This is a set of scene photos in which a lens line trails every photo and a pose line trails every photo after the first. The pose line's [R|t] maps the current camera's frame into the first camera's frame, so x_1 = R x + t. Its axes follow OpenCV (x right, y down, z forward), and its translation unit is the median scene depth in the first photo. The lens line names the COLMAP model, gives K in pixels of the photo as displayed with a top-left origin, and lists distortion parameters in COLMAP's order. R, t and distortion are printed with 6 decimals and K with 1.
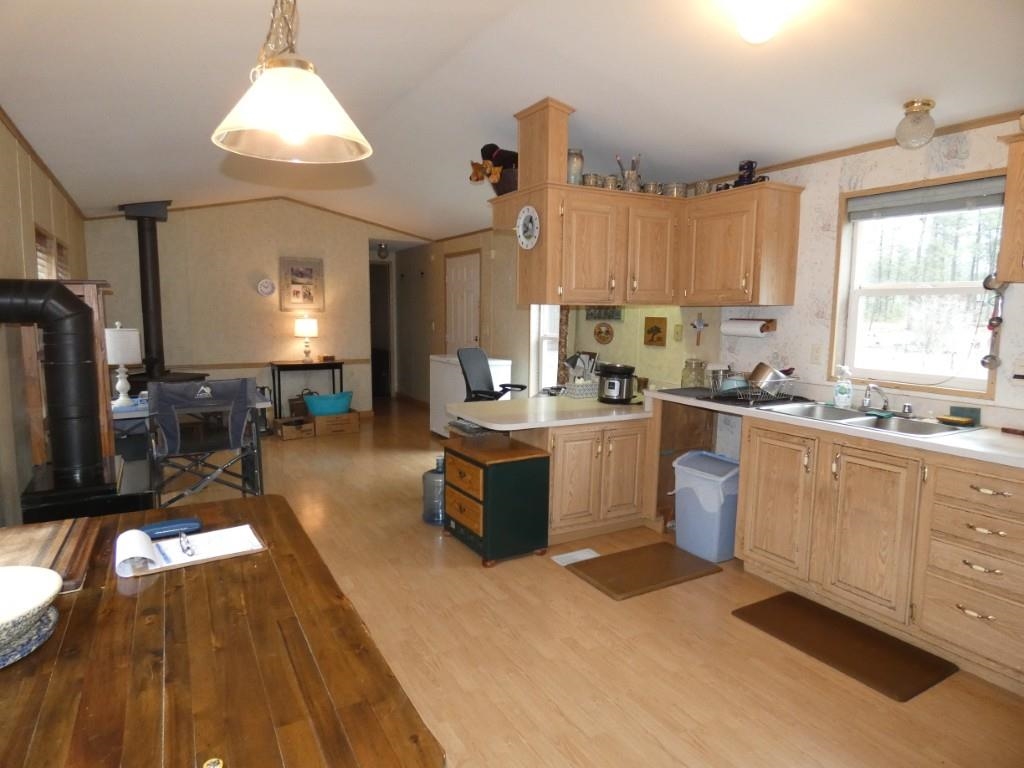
lens RADIAL K [[611.1, 0, 510.0], [0, 611.1, 383.0], [0, 0, 1]] dist [-0.010373, 0.004112]
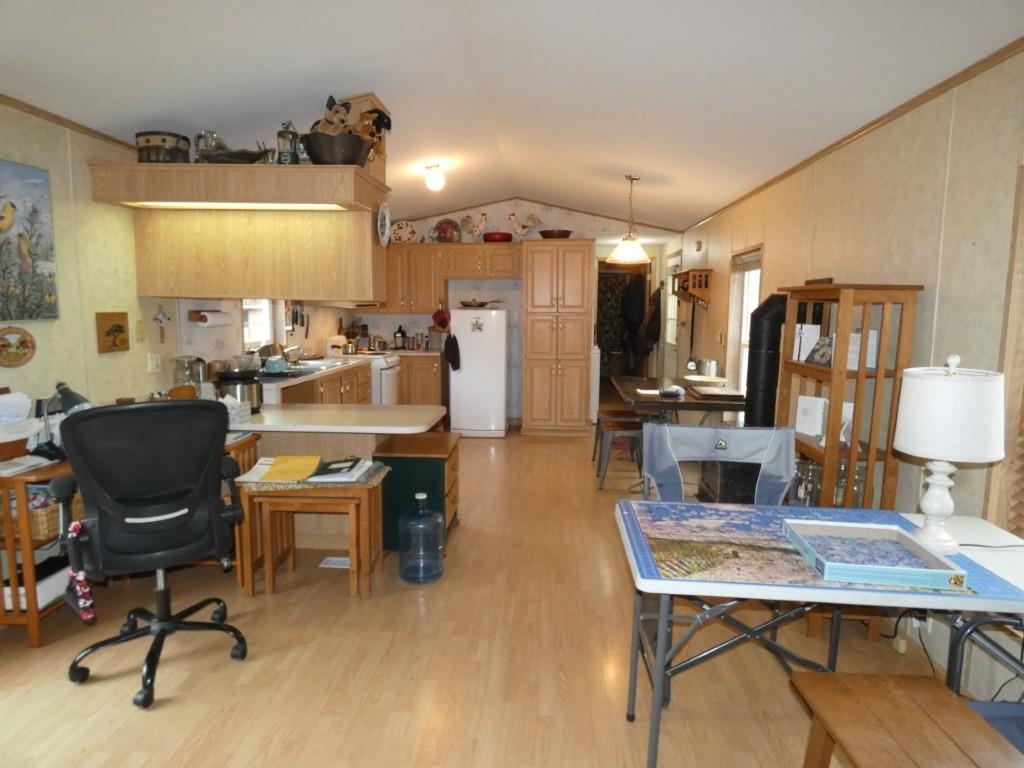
lens RADIAL K [[611.1, 0, 508.2], [0, 611.1, 385.0], [0, 0, 1]] dist [-0.010373, 0.004112]
pose [[-0.827982, -0.090646, 0.553380, -0.694721], [0.047842, 0.971831, 0.230771, -0.212795], [-0.558710, 0.217549, -0.800322, 1.688913]]
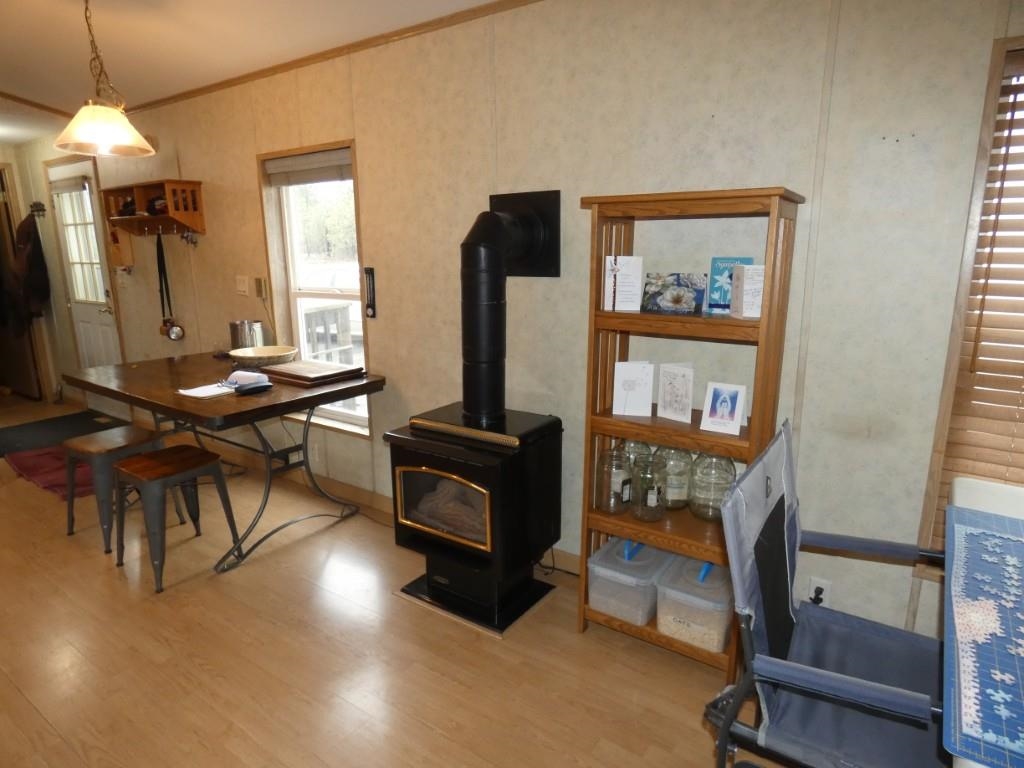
lens RADIAL K [[611.1, 0, 501.4], [0, 611.1, 379.0], [0, 0, 1]] dist [-0.010373, 0.004112]
pose [[-0.908095, 0.091409, -0.408667, -0.246322], [-0.047108, 0.947393, 0.316587, -0.148168], [0.416107, 0.306742, -0.856017, 1.256315]]
